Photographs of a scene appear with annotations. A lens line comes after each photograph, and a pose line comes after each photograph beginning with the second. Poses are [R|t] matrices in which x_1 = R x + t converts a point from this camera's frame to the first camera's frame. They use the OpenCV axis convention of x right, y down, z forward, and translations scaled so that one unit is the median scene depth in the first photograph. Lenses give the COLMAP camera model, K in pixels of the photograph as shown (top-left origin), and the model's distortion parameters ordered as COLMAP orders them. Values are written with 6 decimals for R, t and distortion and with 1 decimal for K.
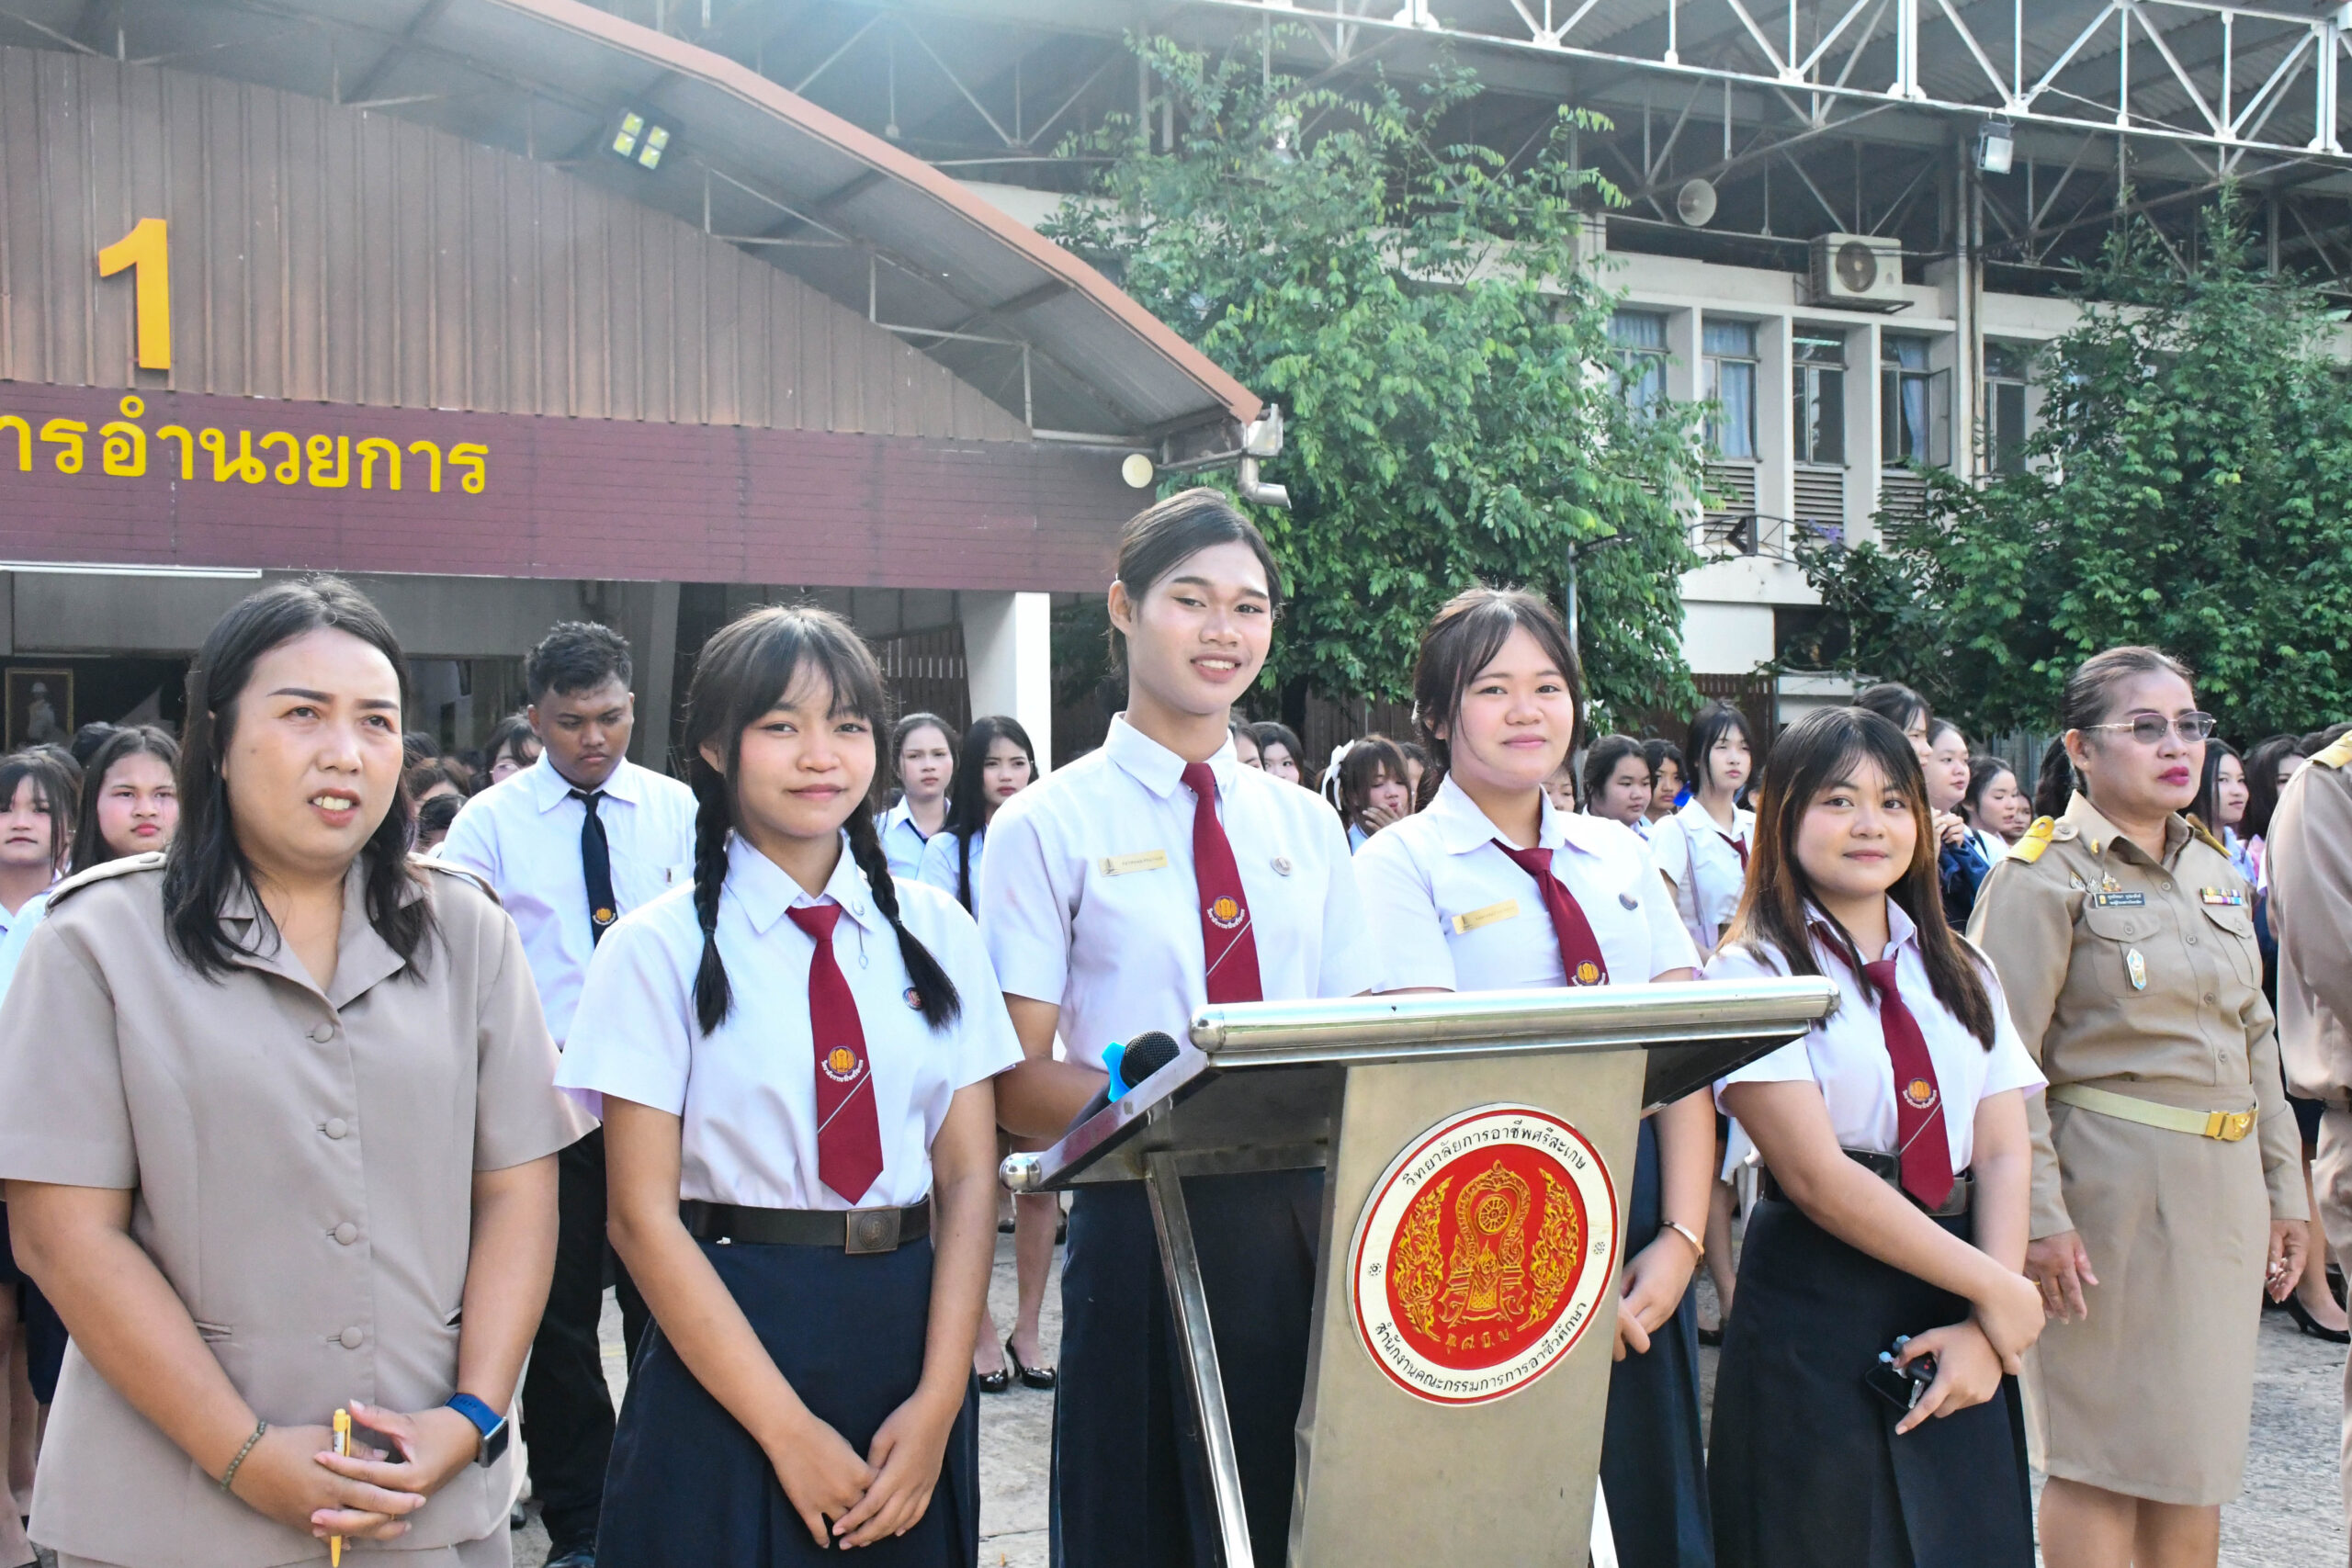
lens RADIAL K [[2709.7, 0, 1182.1], [0, 2709.7, 789.7], [0, 0, 1]] dist [0.077466, 0.000000]
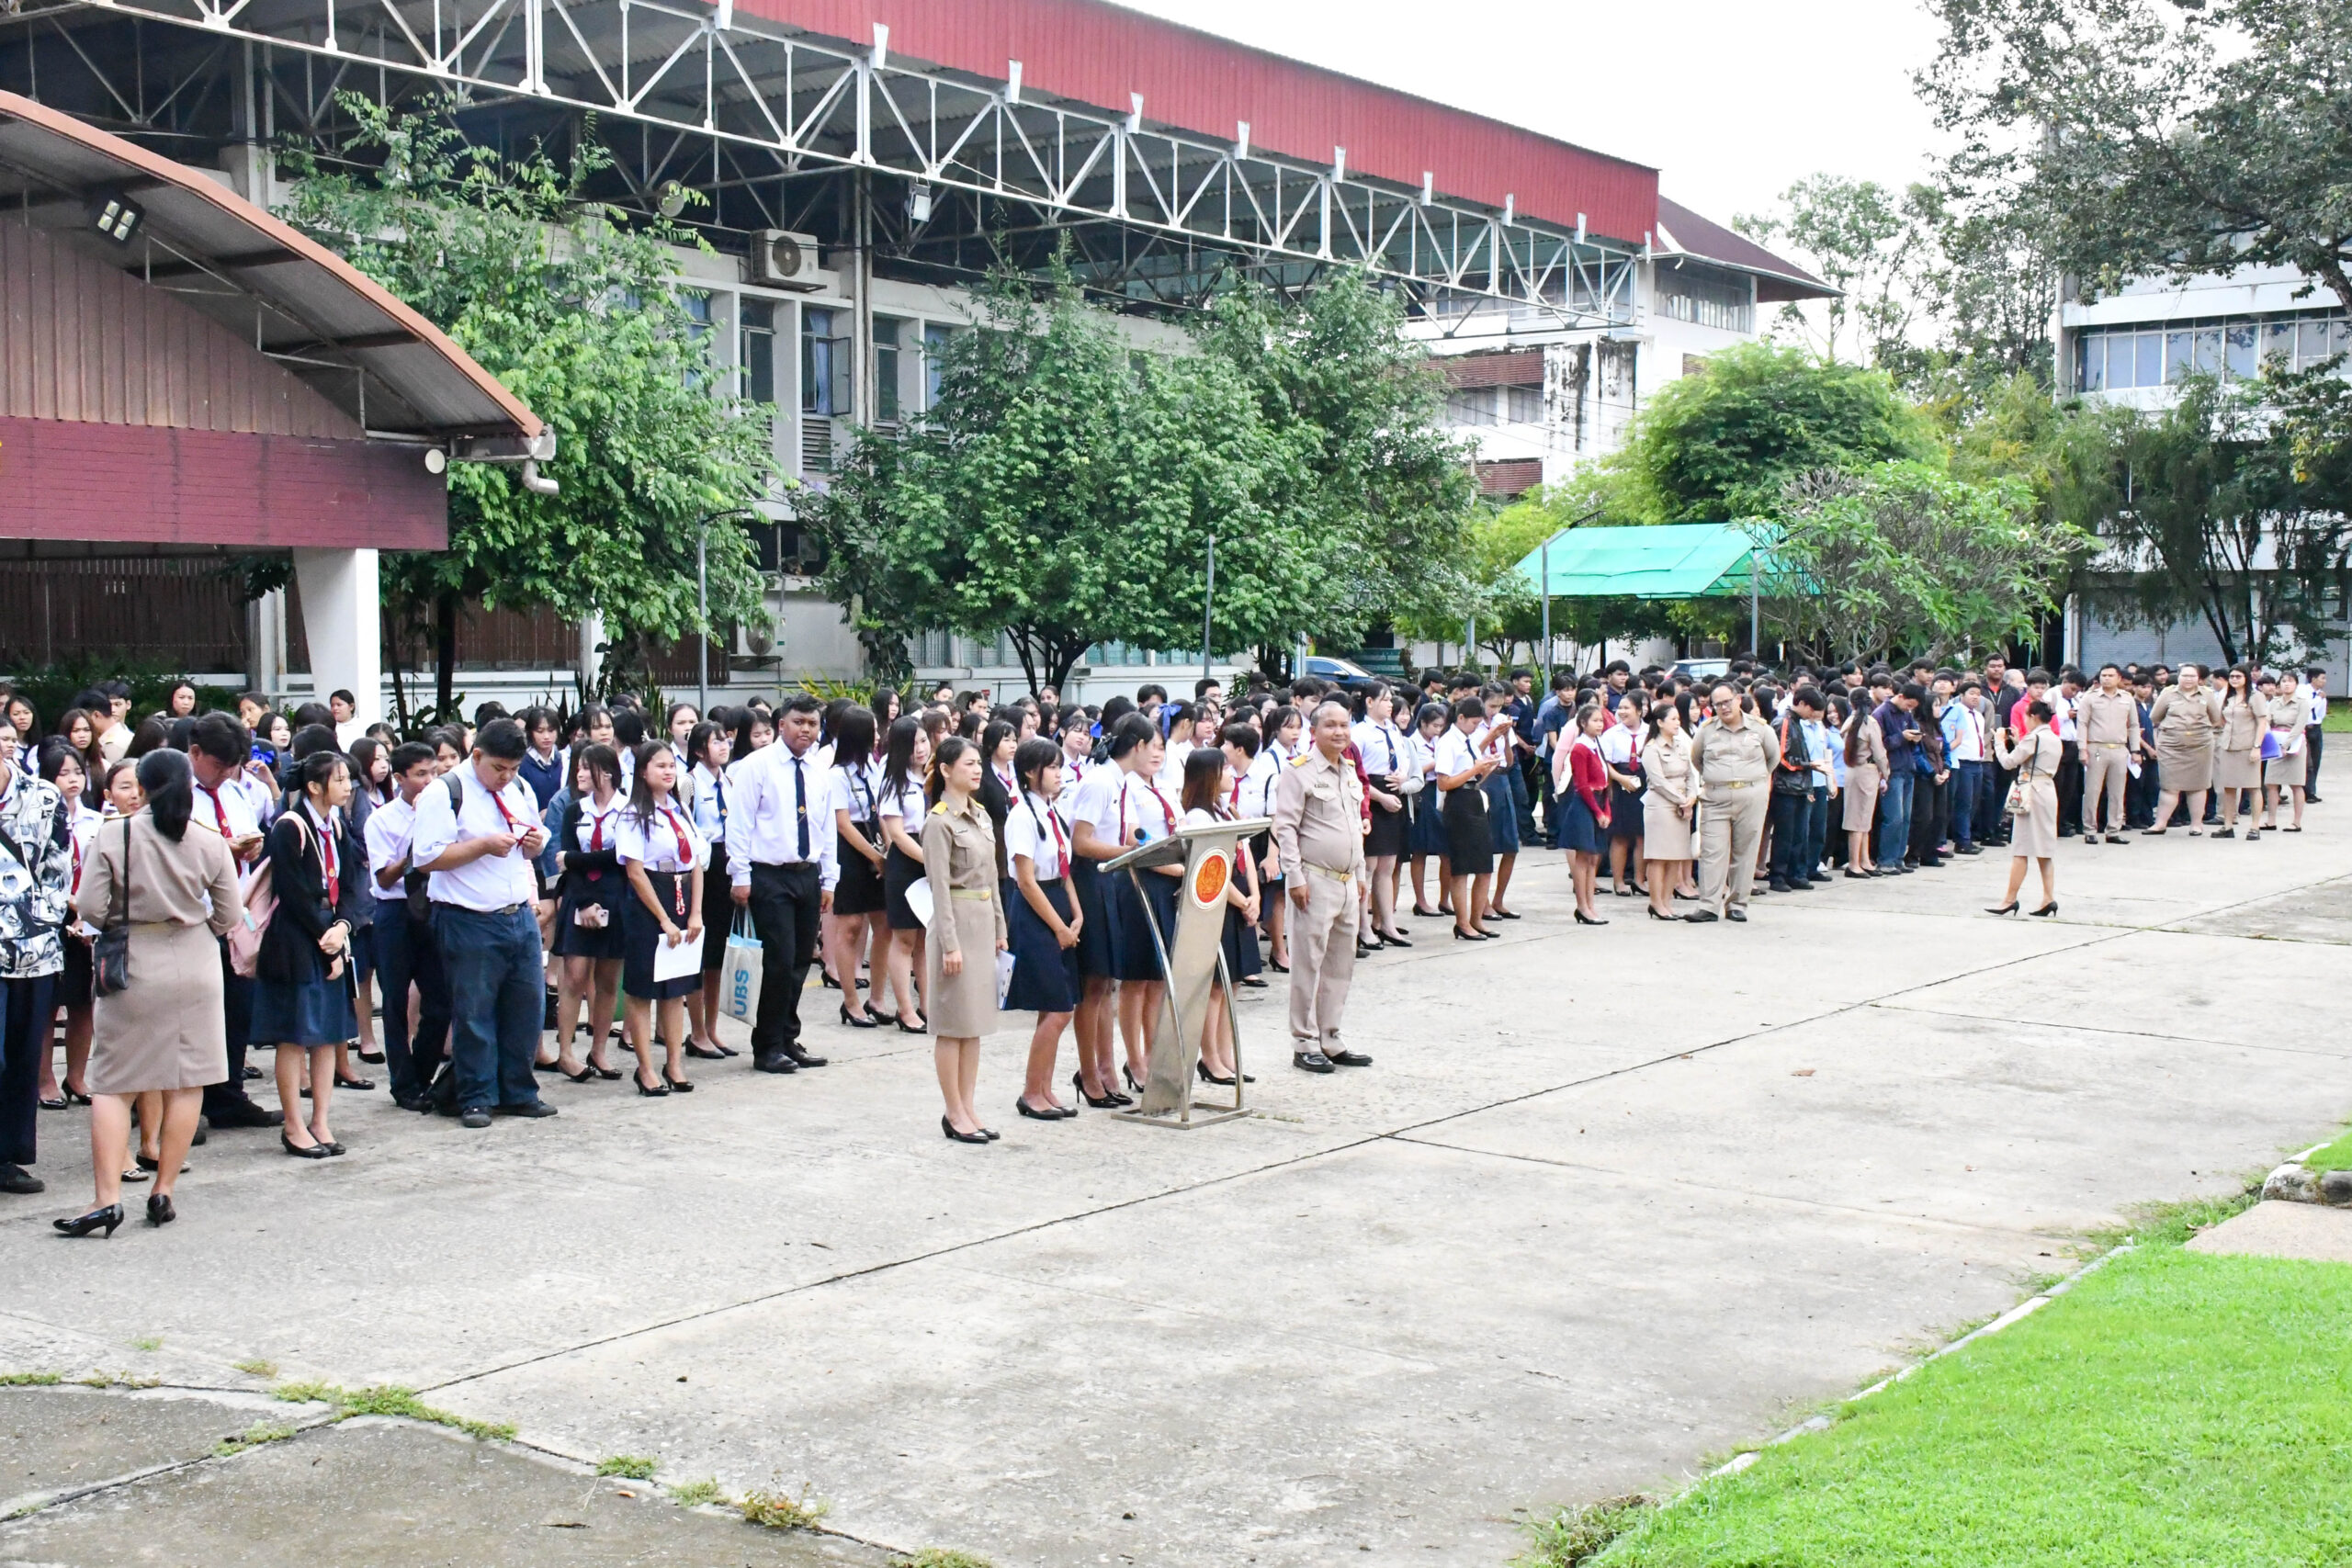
lens RADIAL K [[2744.1, 0, 1172.1], [0, 2744.1, 802.1], [0, 0, 1]] dist [0.013777, 0.000000]
pose [[0.889222, -0.018755, 0.457091, -0.289113], [-0.013605, 0.997633, 0.067401, -0.037937], [-0.457273, -0.066153, 0.886863, -0.381410]]
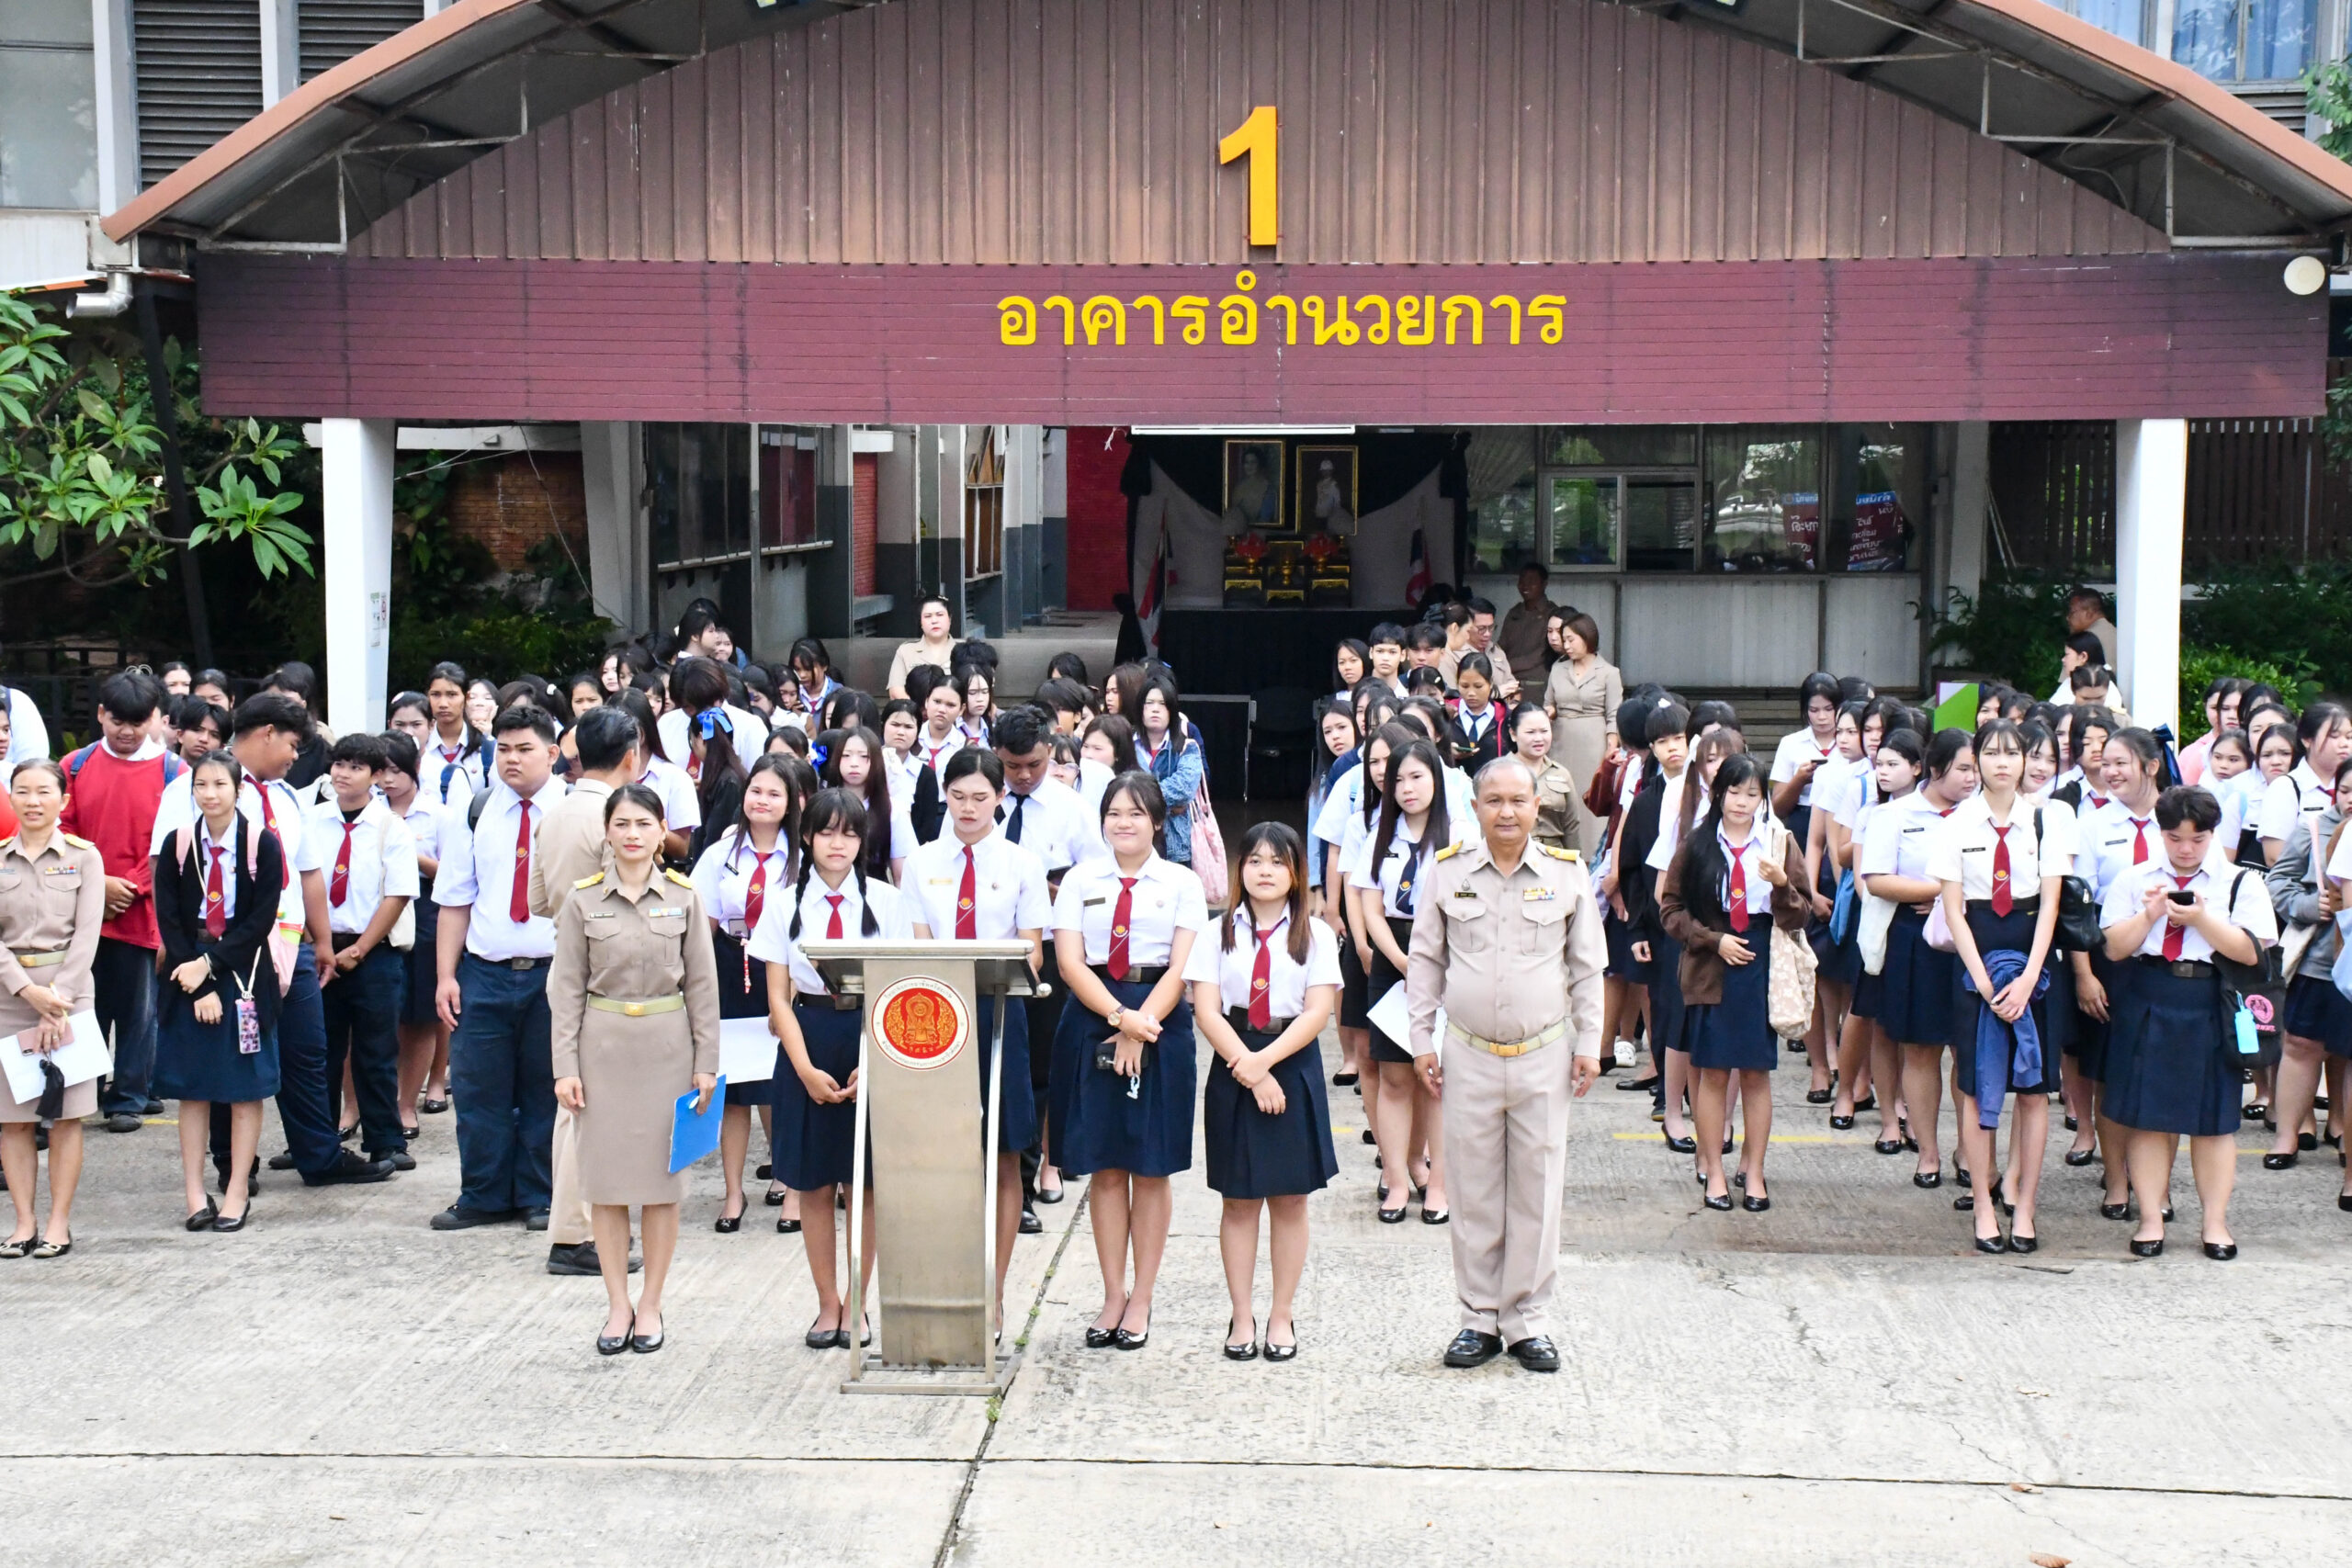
lens RADIAL K [[4653.6, 0, 1225.8], [0, 4653.6, 769.2], [0, 0, 1]] dist [0.749394, 0.000000]
pose [[0.863219, 0.057904, -0.501498, 0.426331], [-0.013272, 0.995660, 0.092117, -0.087223], [0.504656, -0.072862, 0.860241, -0.484218]]
